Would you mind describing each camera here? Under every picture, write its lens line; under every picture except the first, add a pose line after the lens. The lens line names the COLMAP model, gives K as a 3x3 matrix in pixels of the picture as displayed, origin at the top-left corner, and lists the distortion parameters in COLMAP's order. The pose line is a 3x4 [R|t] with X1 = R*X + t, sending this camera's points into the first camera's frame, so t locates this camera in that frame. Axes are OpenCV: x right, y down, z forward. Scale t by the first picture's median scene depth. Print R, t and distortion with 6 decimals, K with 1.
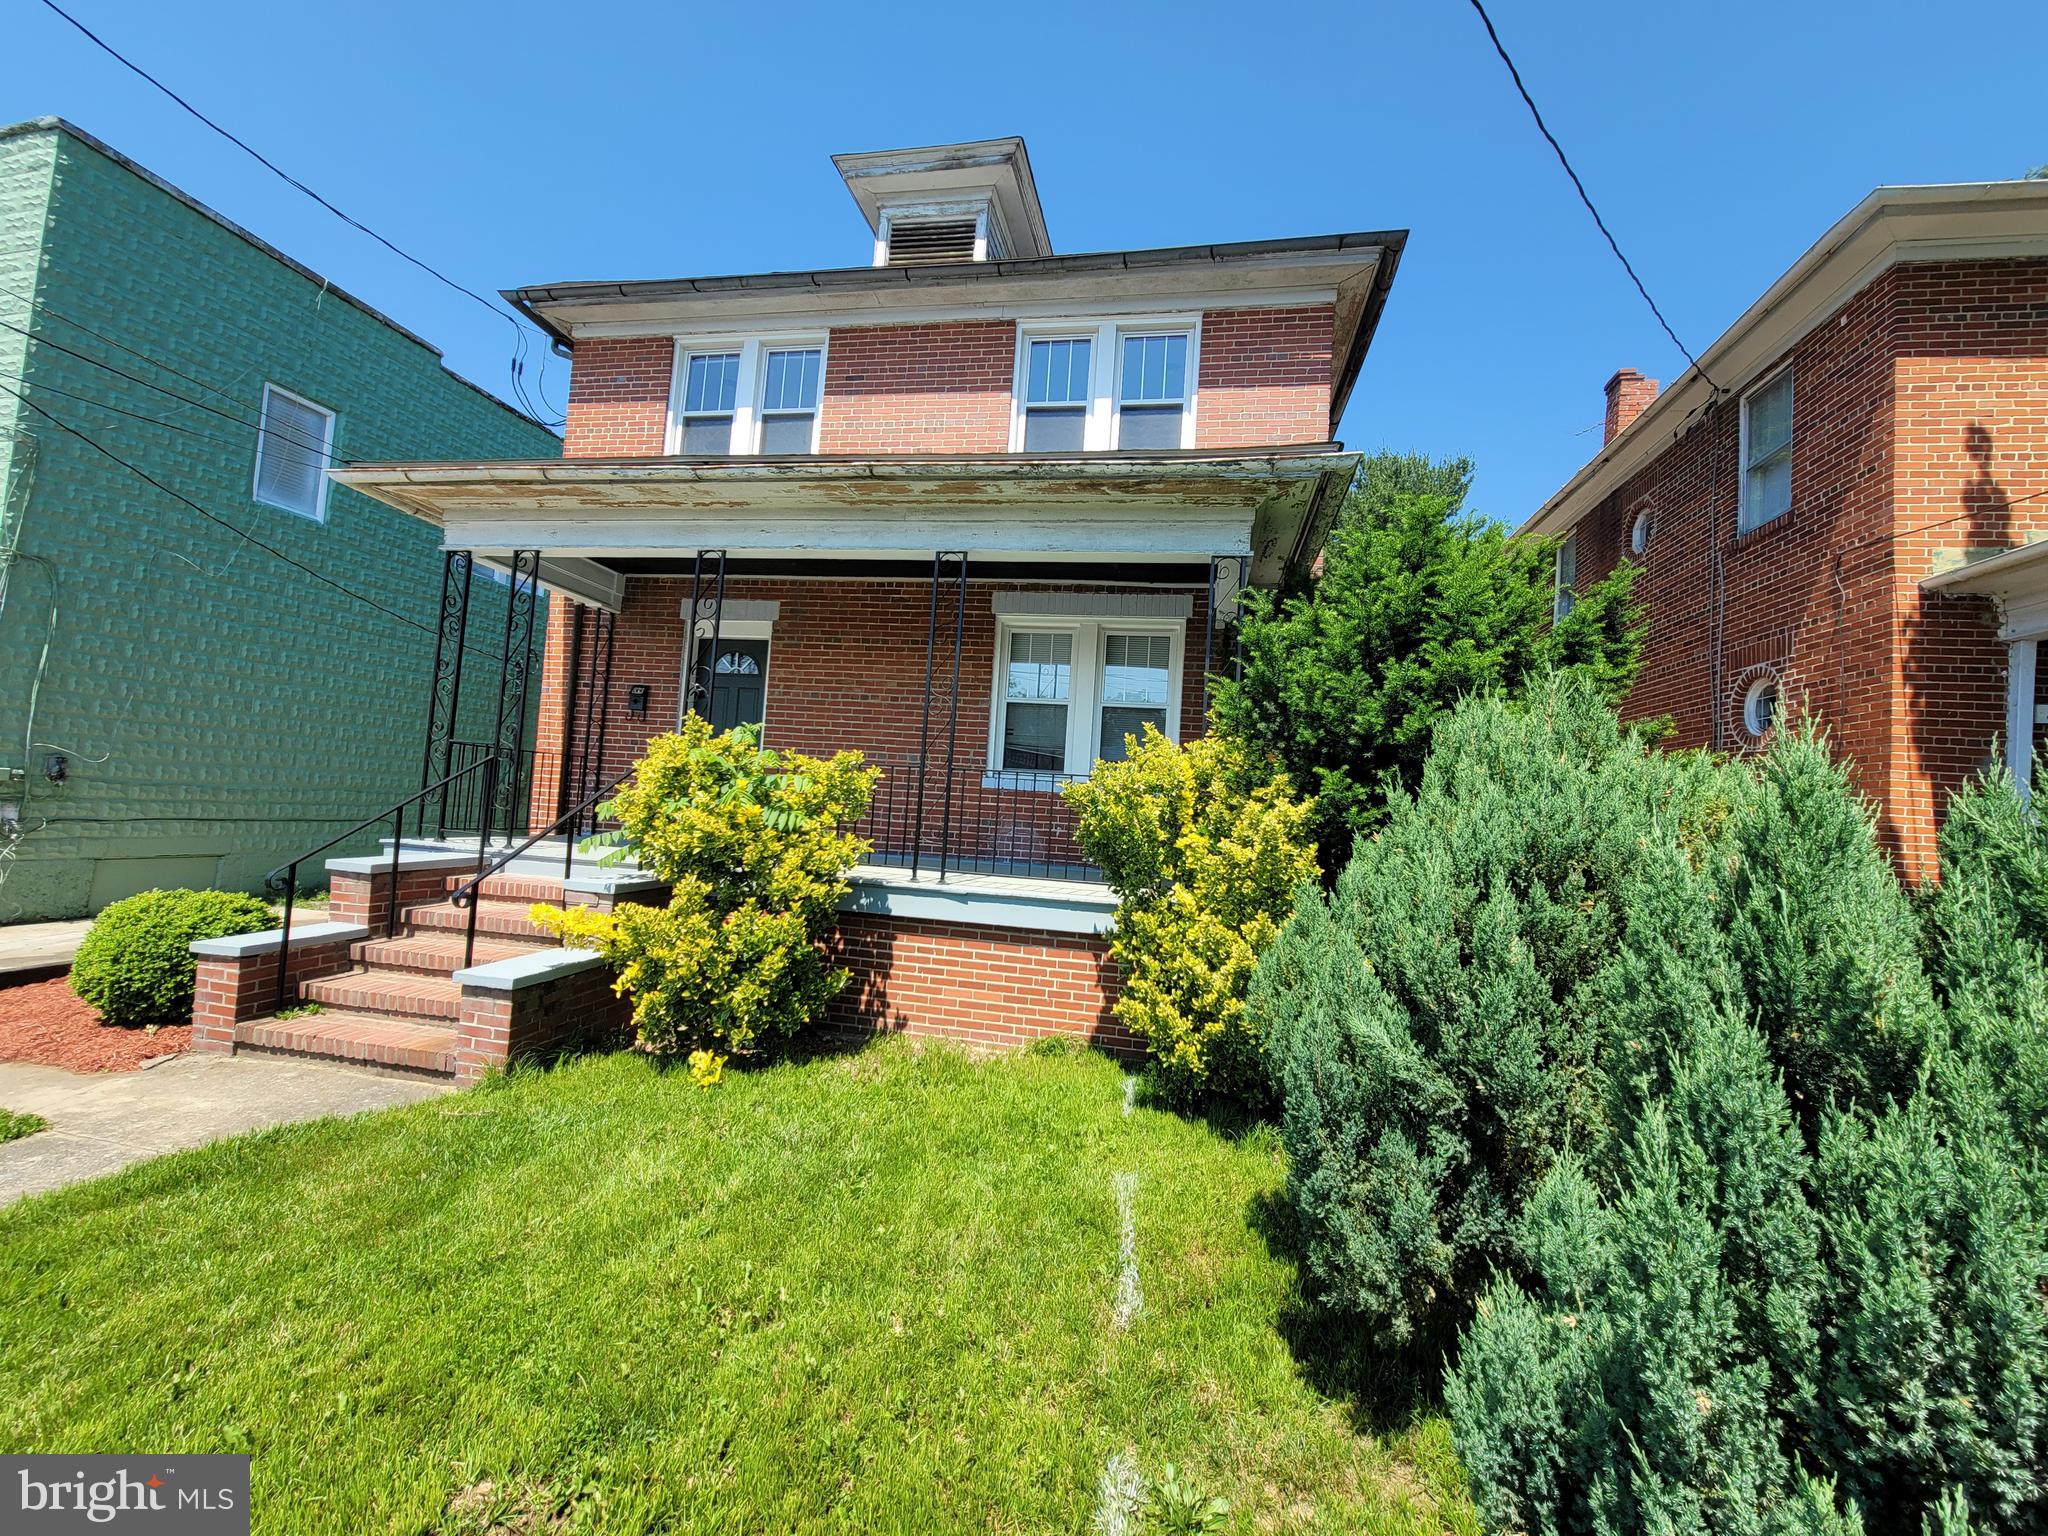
lens RADIAL K [[828.5, 0, 1024.0], [0, 828.5, 768.0], [0, 0, 1]] dist [-0.002004, -0.000230]
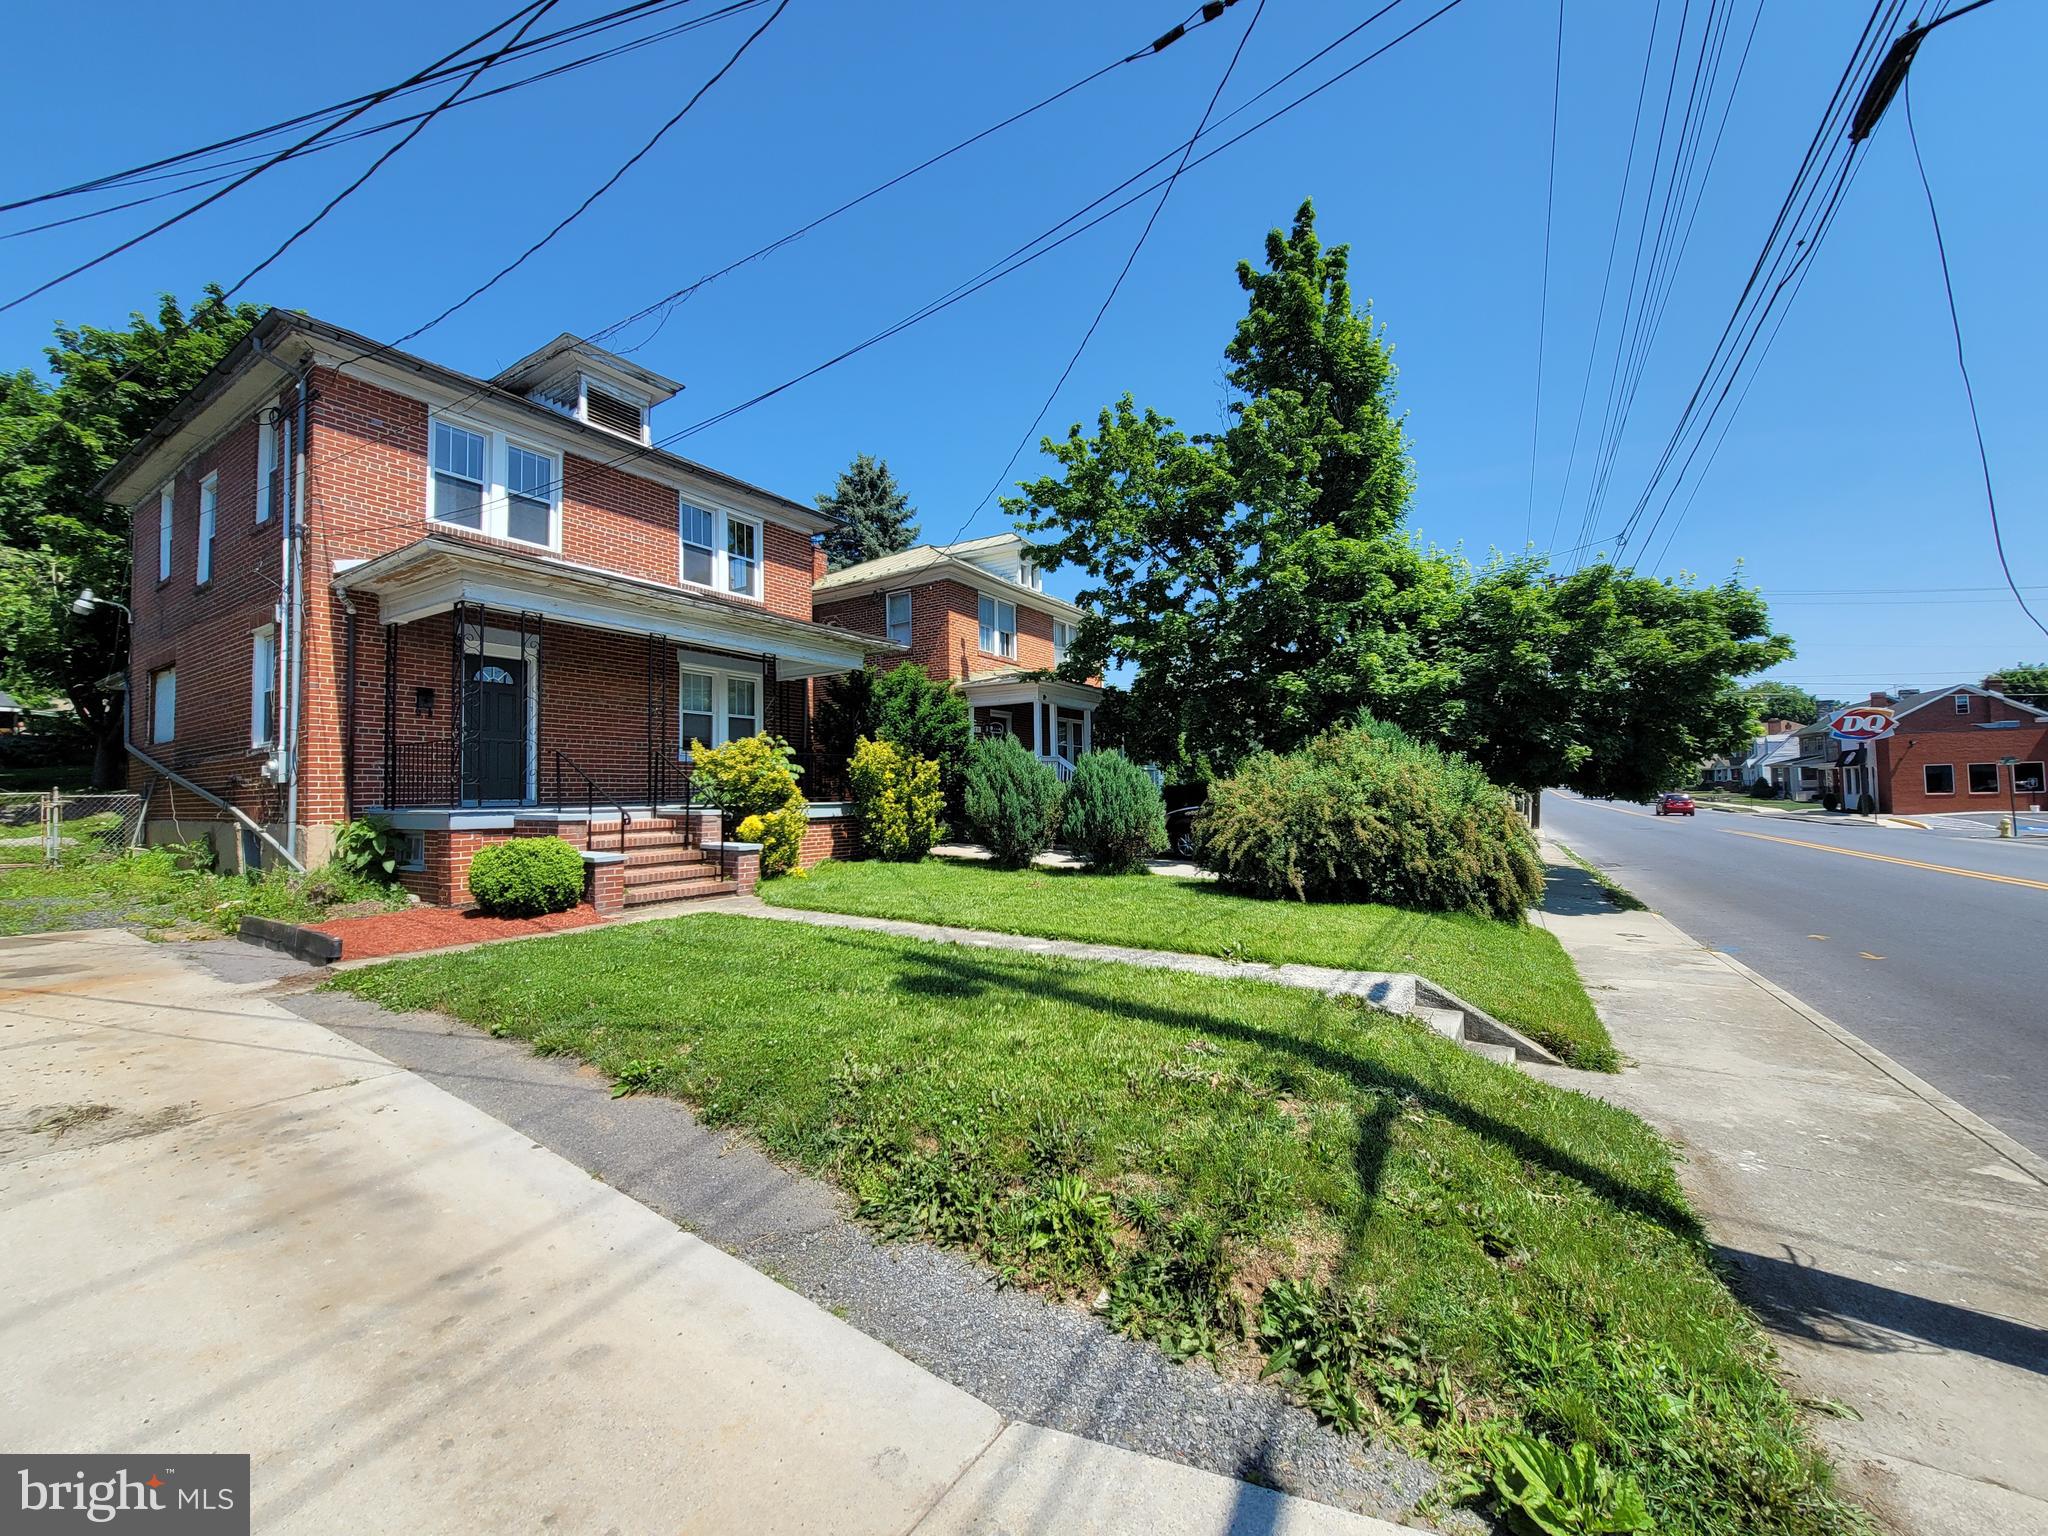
lens RADIAL K [[812.1, 0, 1024.0], [0, 812.1, 768.0], [0, 0, 1]] dist [0.000476, 0.000068]
pose [[0.383966, -0.041344, 0.922421, -1.365776], [-0.033521, 0.997714, 0.058672, -0.085478], [-0.922739, -0.053448, 0.381702, -0.363892]]
